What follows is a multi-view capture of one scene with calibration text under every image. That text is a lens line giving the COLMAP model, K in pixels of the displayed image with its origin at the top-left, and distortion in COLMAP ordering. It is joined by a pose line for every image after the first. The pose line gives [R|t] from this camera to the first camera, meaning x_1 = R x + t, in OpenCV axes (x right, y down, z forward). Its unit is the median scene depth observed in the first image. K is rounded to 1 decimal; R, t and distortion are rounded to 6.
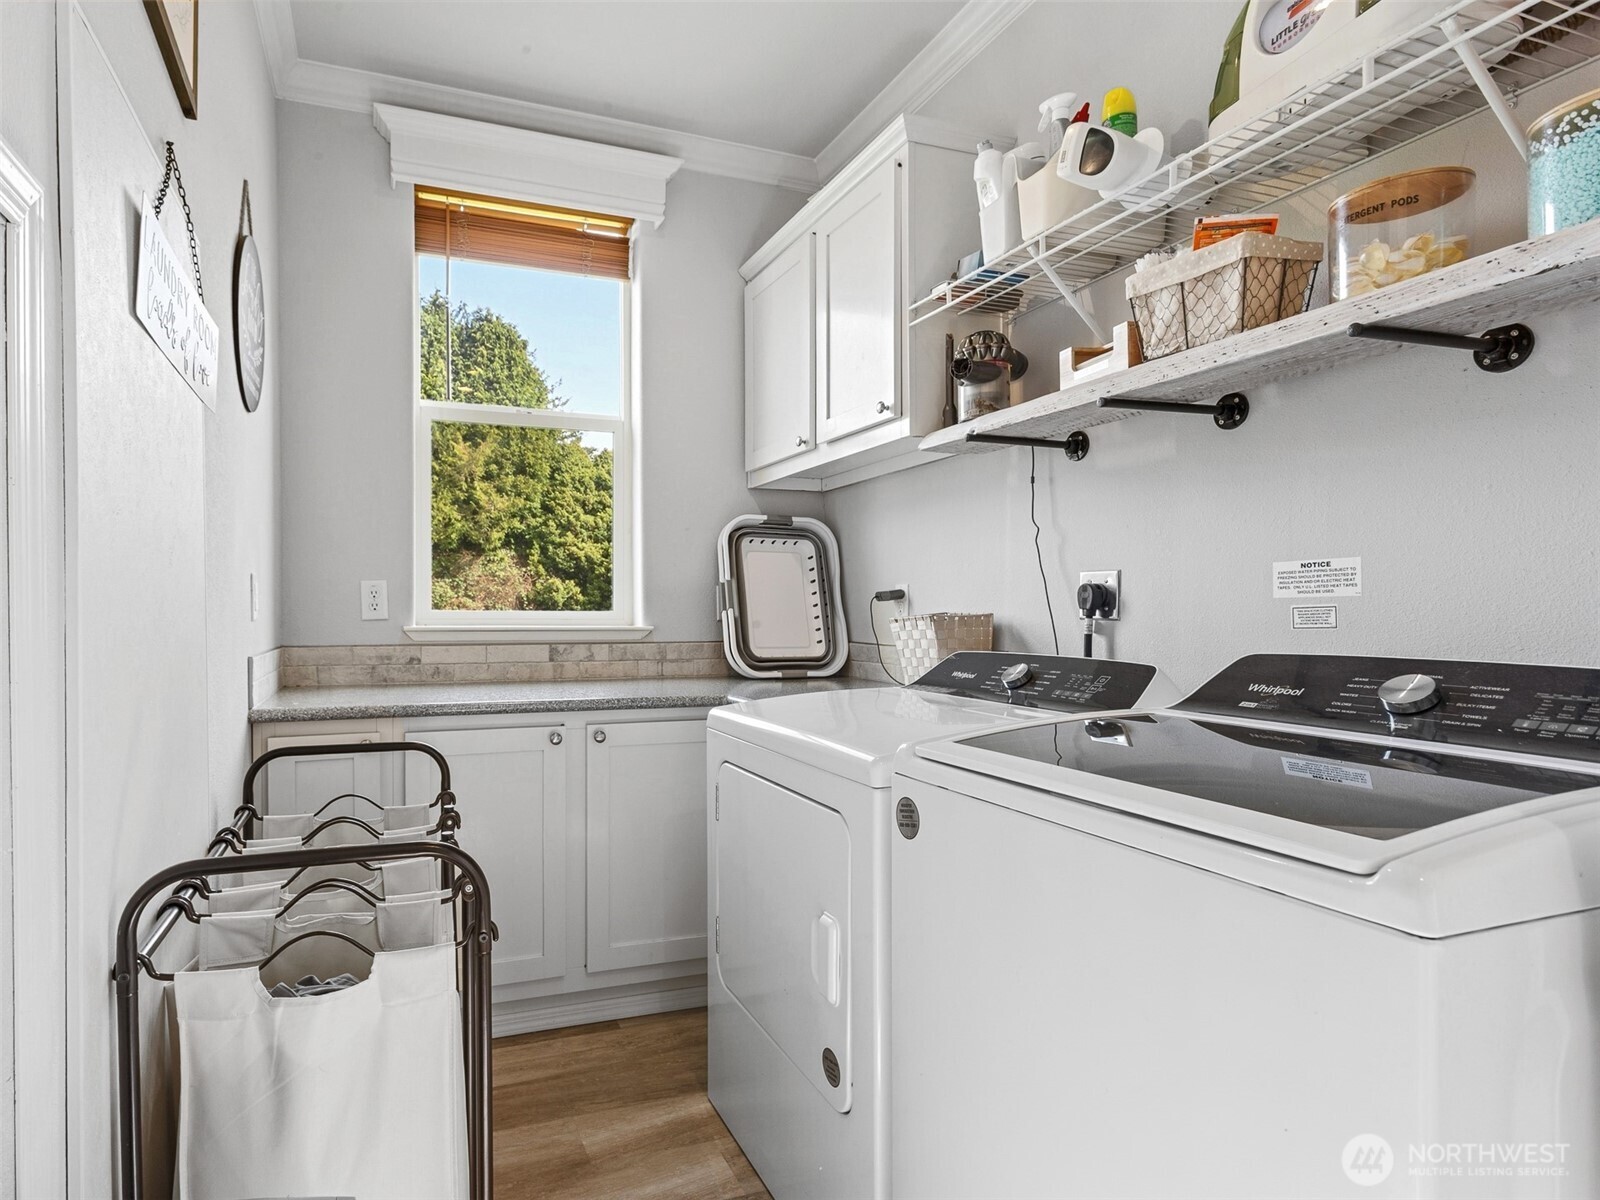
lens RADIAL K [[808.3, 0, 799.1], [0, 808.3, 607.1], [0, 0, 1]] dist [0.000295, 0.001106]
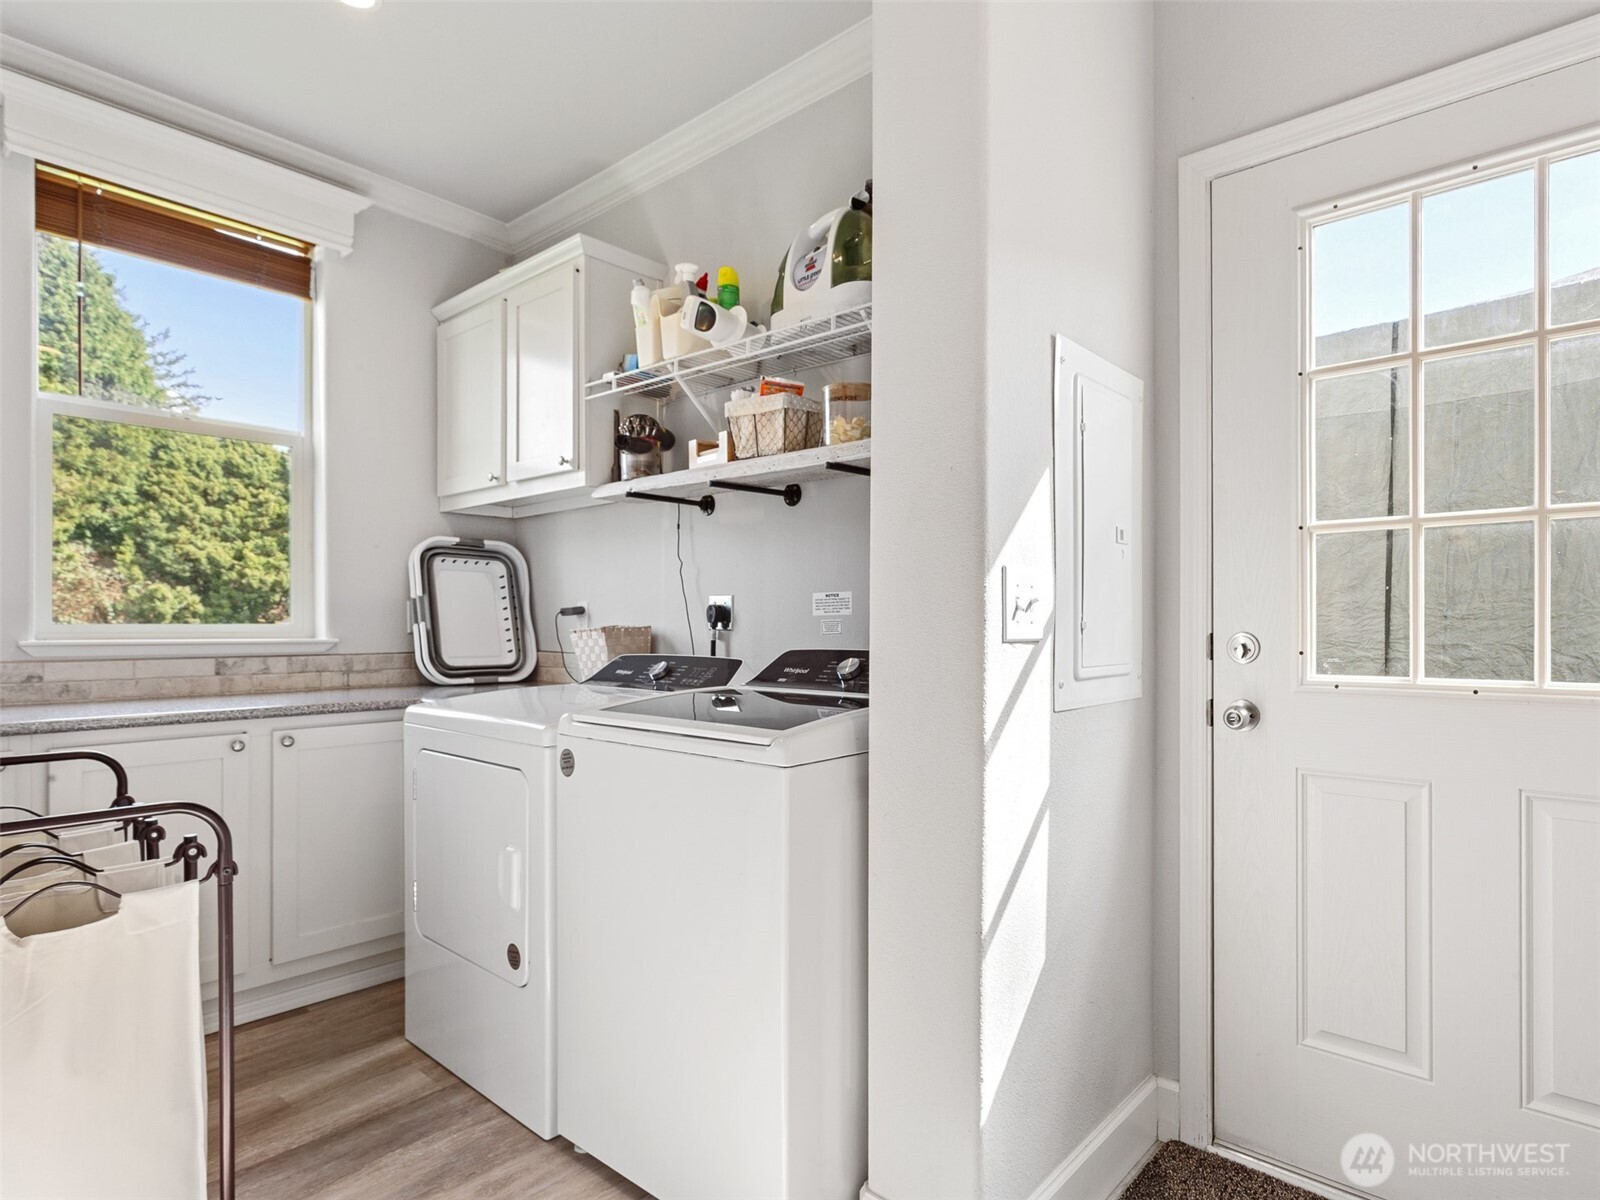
lens RADIAL K [[859.9, 0, 864.7], [0, 859.9, 621.1], [0, 0, 1]] dist [-0.005940, -0.000366]
pose [[0.918454, 0.001727, 0.395523, 0.005980], [-0.001645, 0.999998, -0.000547, 0.000278], [-0.395524, -0.000148, 0.918456, -0.346892]]
